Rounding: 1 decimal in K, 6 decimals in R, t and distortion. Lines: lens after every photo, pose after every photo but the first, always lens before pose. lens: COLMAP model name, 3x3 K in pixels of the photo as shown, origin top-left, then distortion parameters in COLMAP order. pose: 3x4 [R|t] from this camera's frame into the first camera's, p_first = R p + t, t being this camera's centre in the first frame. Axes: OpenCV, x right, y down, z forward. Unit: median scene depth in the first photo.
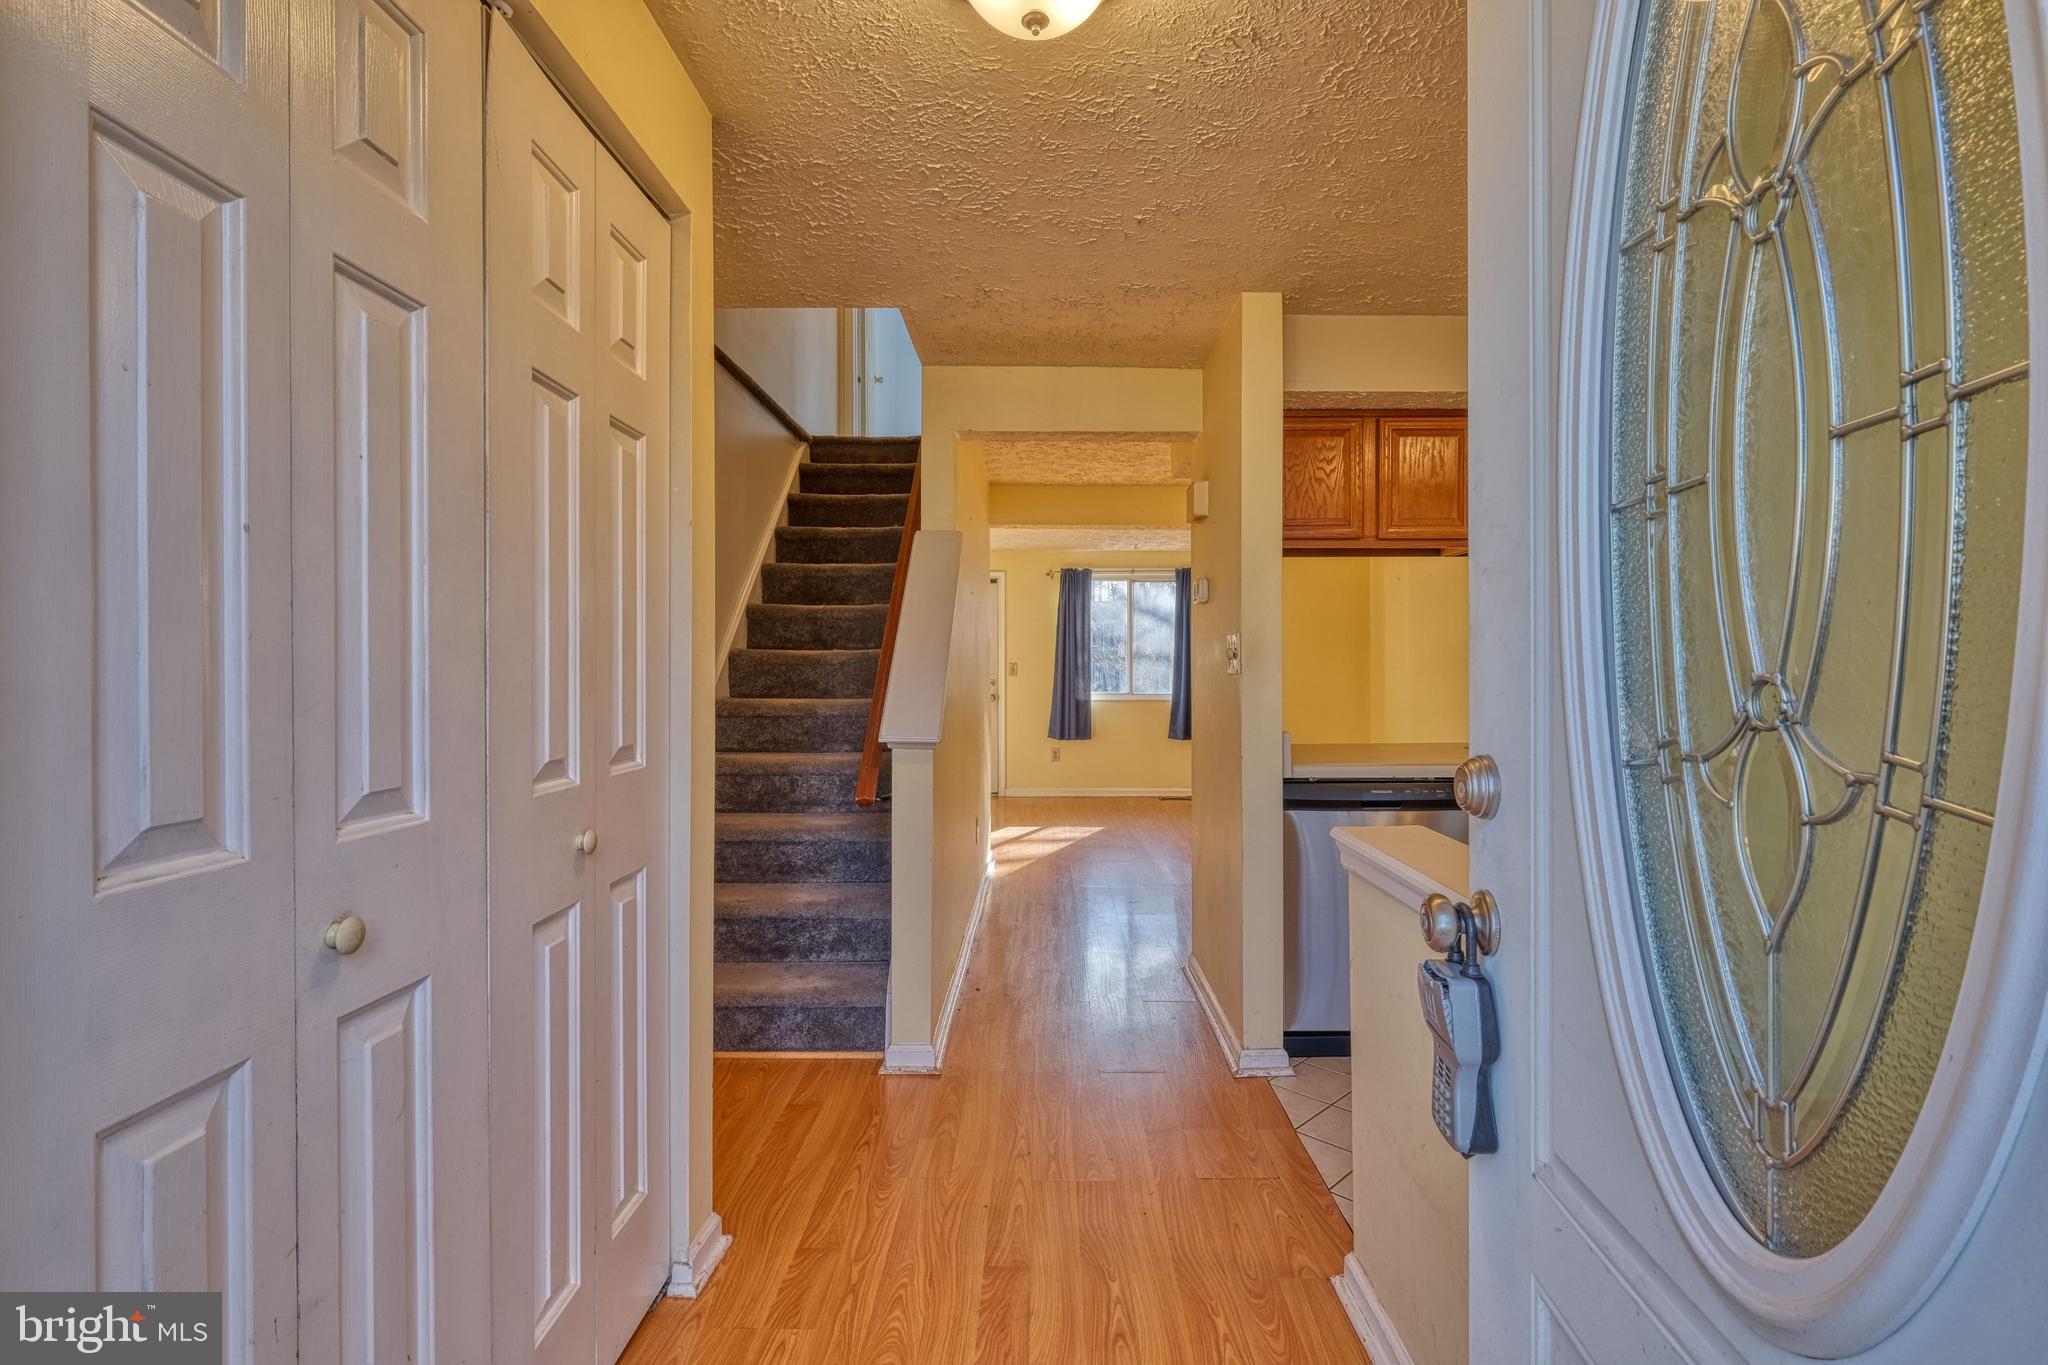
lens RADIAL K [[961.2, 0, 1018.6], [0, 961.2, 675.4], [0, 0, 1]] dist [-0.000463, -0.000091]
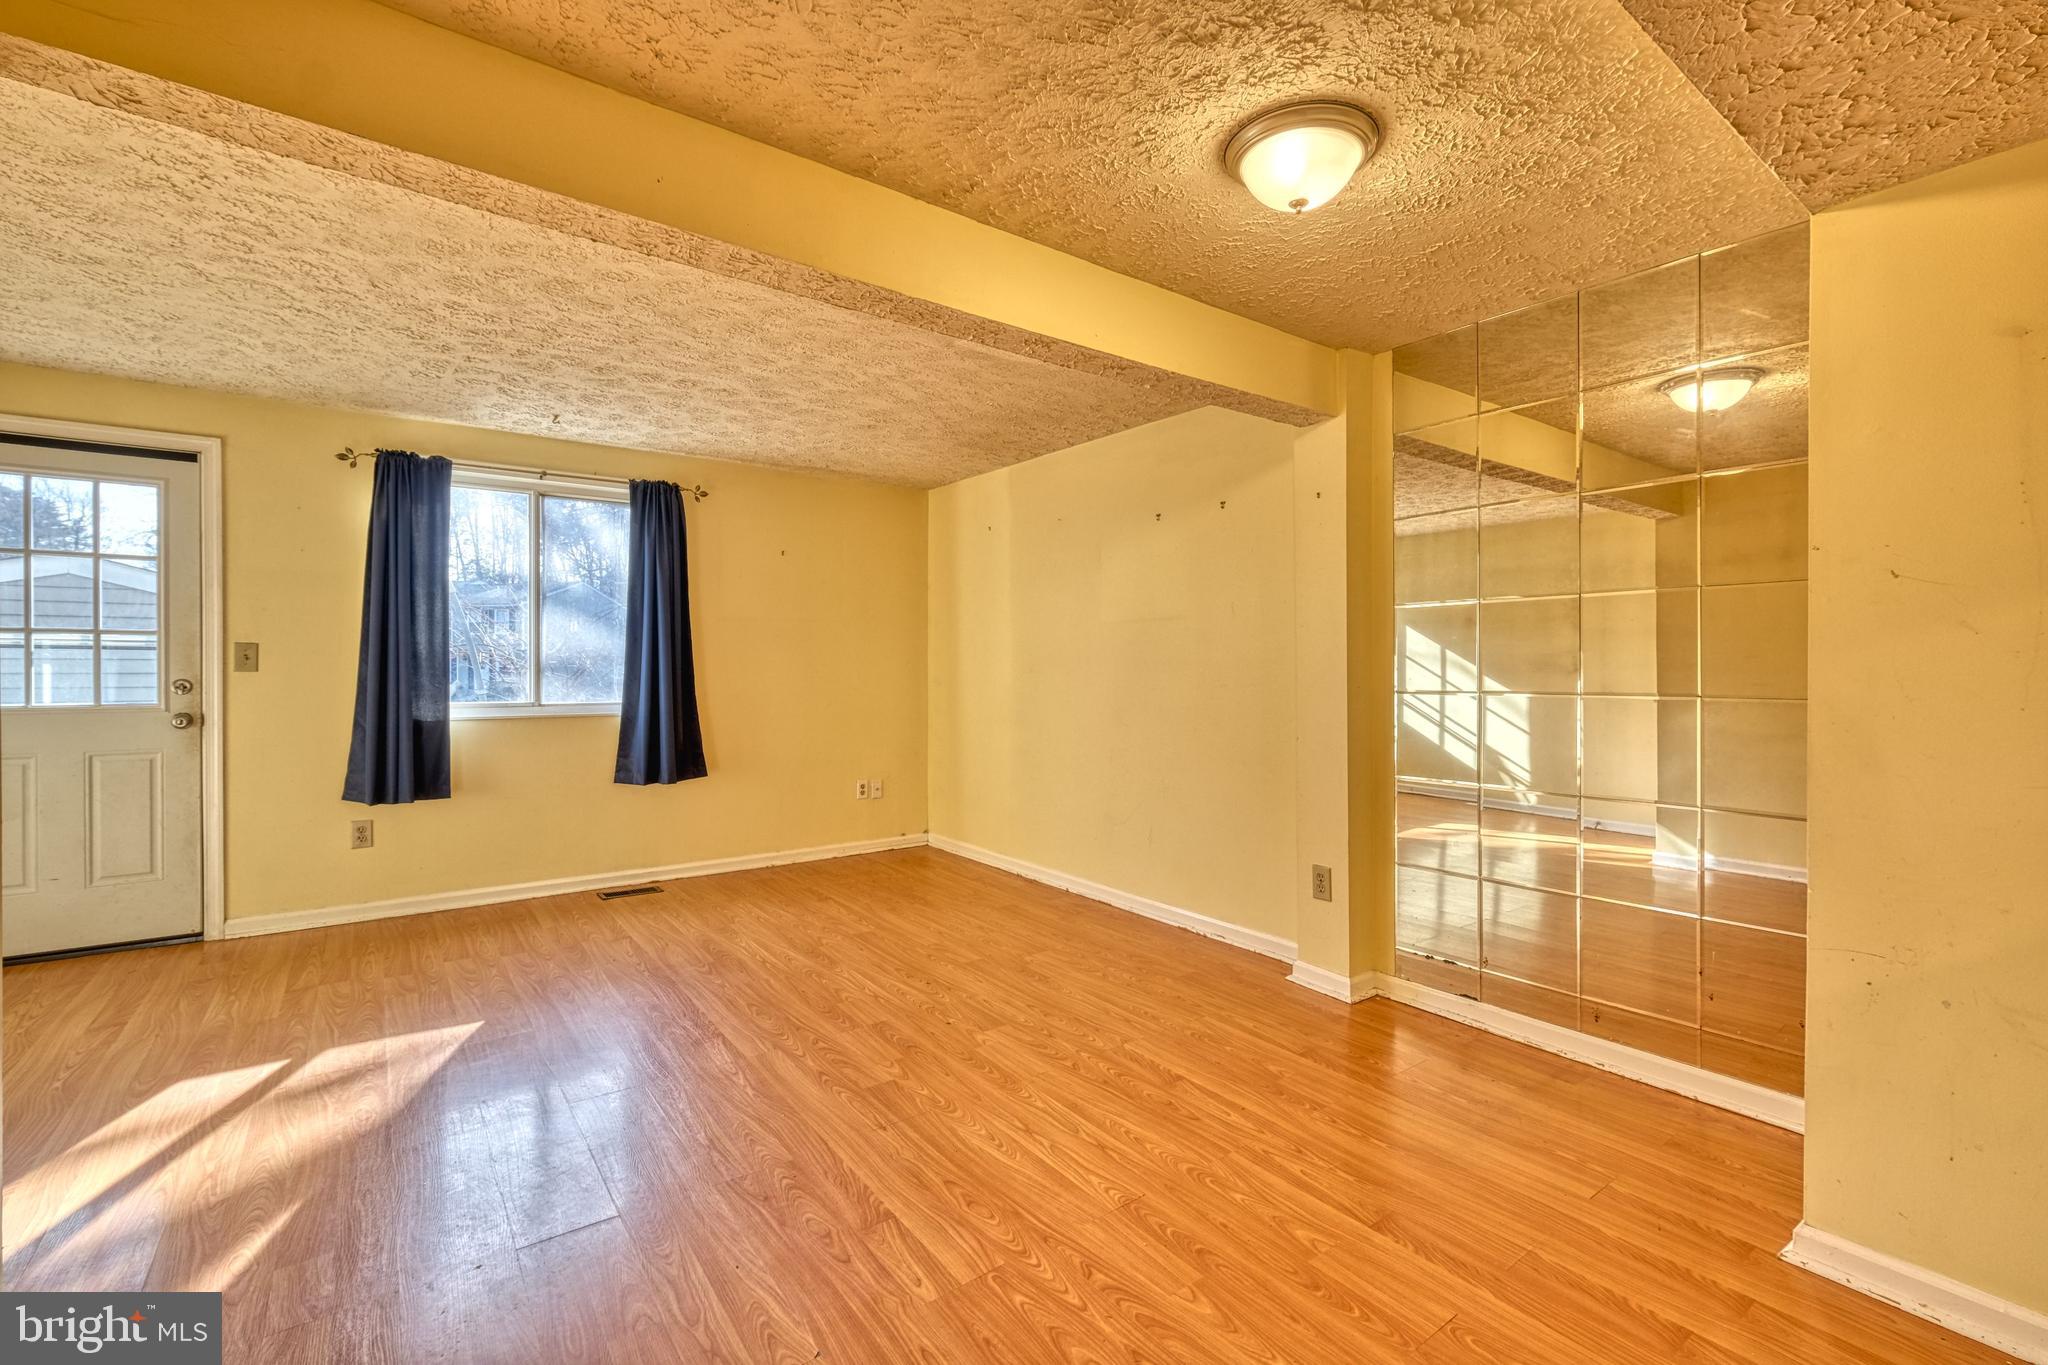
lens RADIAL K [[891.0, 0, 1037.4], [0, 891.0, 669.7], [0, 0, 1]] dist [-0.007032, 0.001204]
pose [[0.792290, 0.001502, 0.610143, 0.035397], [-0.002677, 0.999996, 0.001015, -0.001723], [-0.610139, -0.002438, 0.792291, 0.443983]]
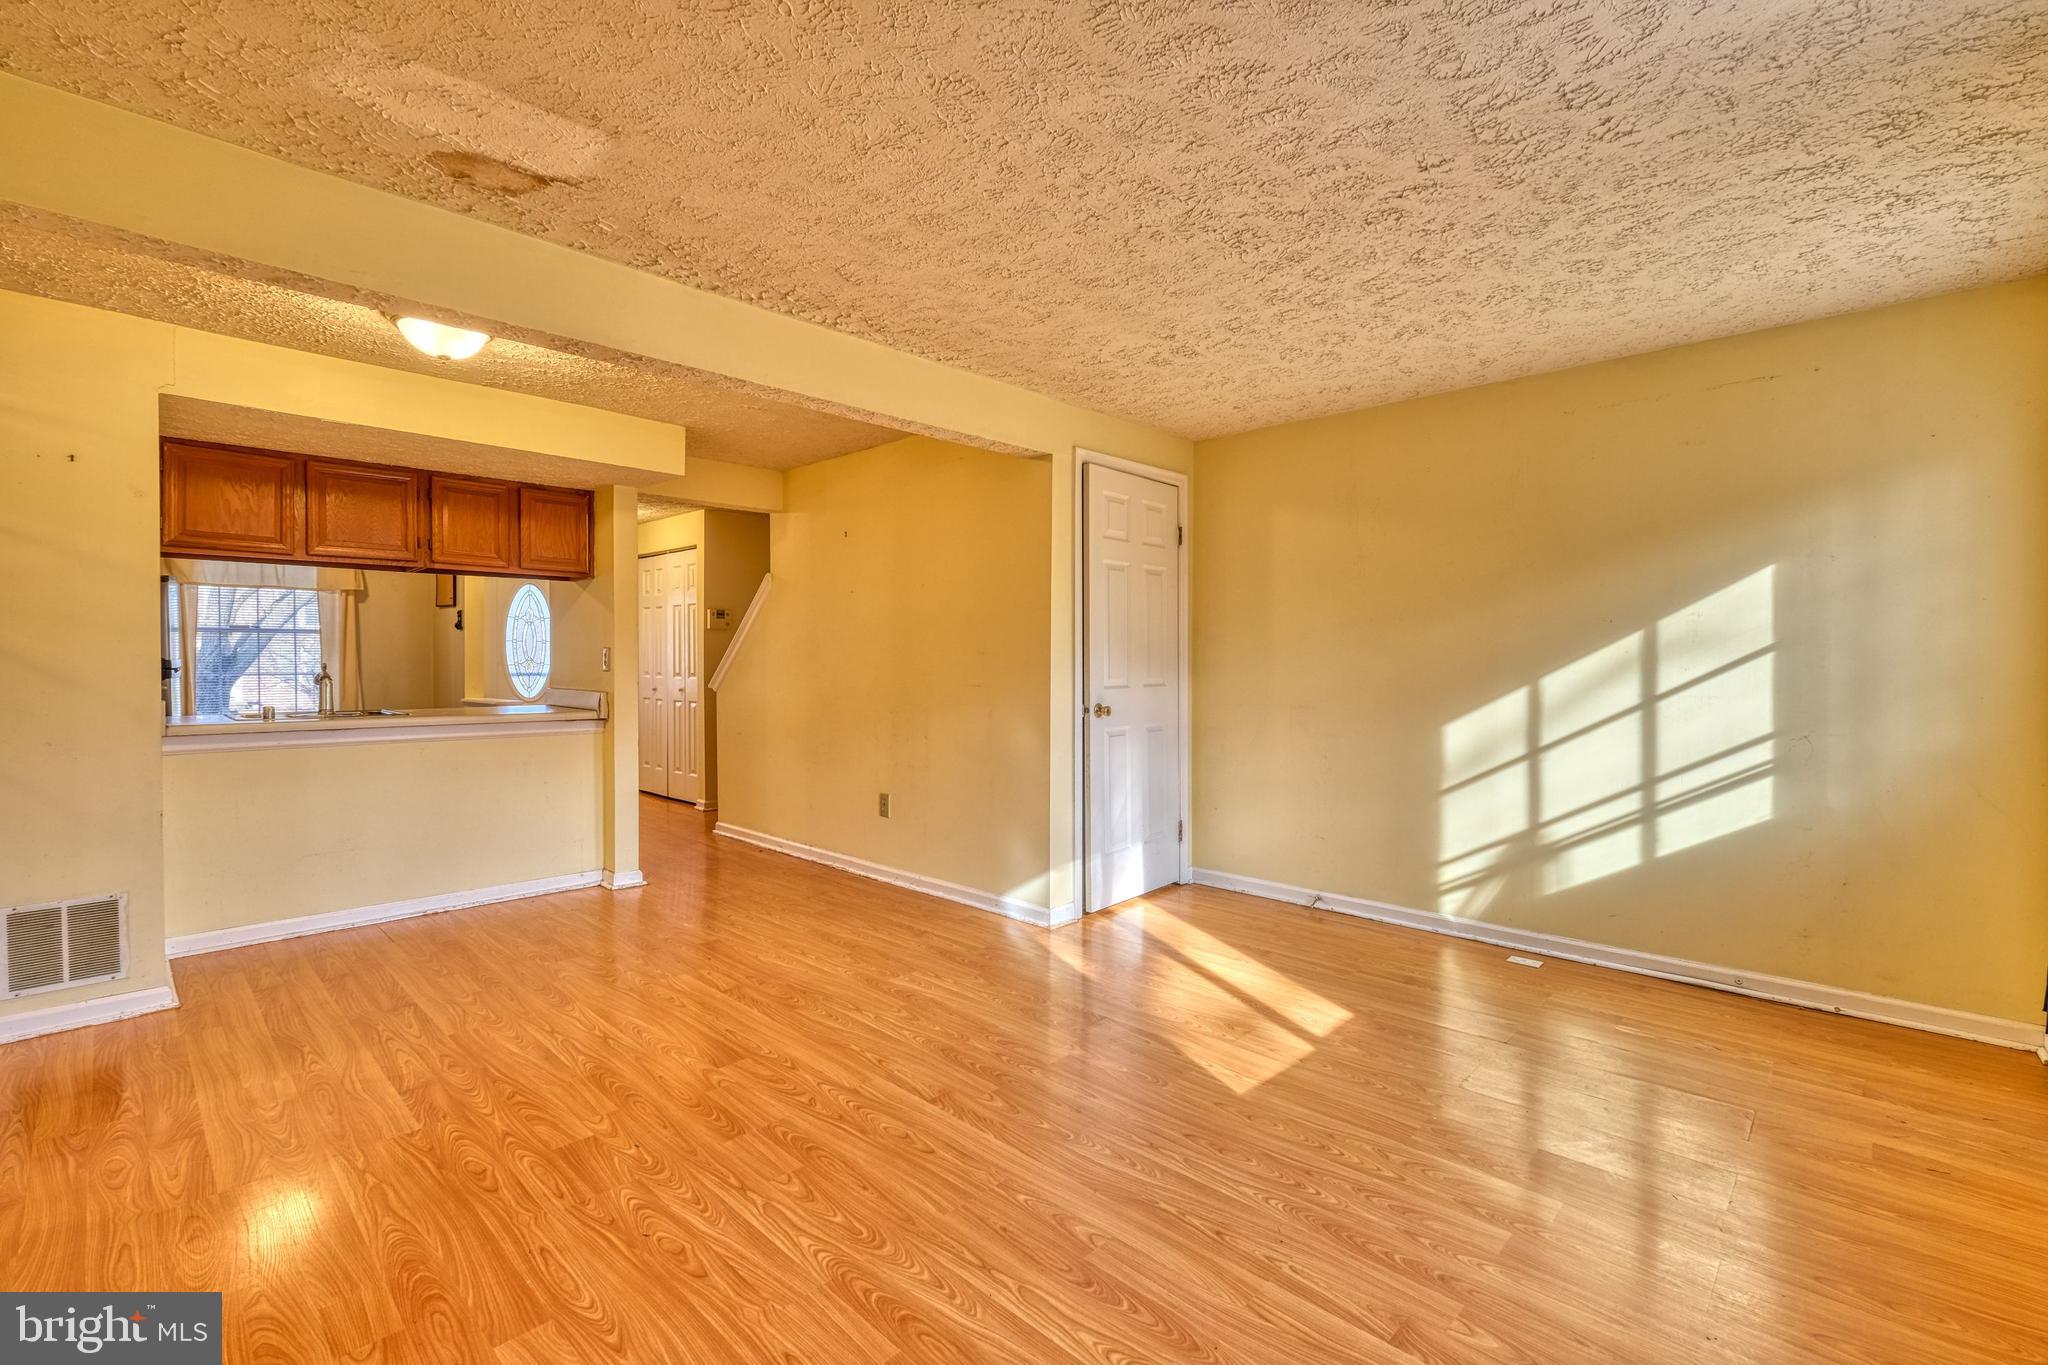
lens RADIAL K [[891.0, 0, 1037.3], [0, 891.0, 665.9], [0, 0, 1]] dist [-0.007032, 0.001204]
pose [[-0.678887, 0.008284, -0.734196, 0.311167], [-0.000840, 0.999927, 0.012059, -0.004702], [0.734242, 0.008803, -0.678831, 0.964103]]
